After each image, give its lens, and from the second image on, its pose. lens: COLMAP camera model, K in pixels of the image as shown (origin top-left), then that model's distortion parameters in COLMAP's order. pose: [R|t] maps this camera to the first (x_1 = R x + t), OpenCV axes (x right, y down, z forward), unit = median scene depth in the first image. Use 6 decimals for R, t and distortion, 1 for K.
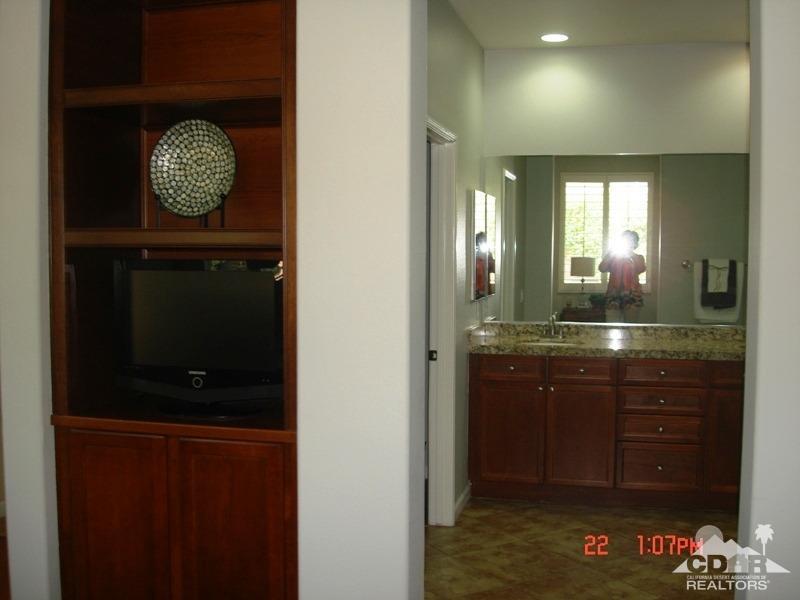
lens RADIAL K [[905.1, 0, 400.0], [0, 905.1, 300.0], [0, 0, 1]] dist [-0.103551, -0.028300]
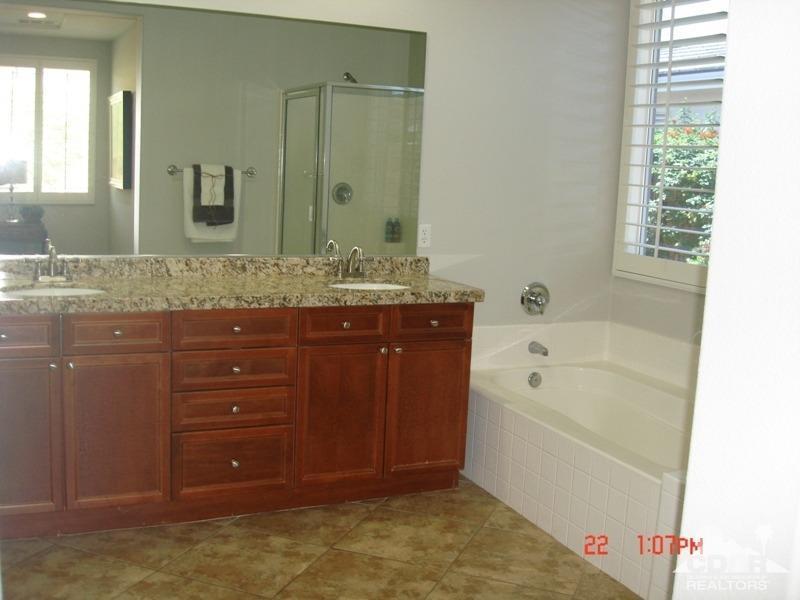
lens RADIAL K [[905.1, 0, 400.0], [0, 905.1, 300.0], [0, 0, 1]] dist [-0.103551, -0.028300]
pose [[0.790731, -0.059918, 0.609225, -0.025883], [-0.003671, 0.994716, 0.102595, -0.010998], [-0.612153, -0.083362, 0.786333, 0.344113]]
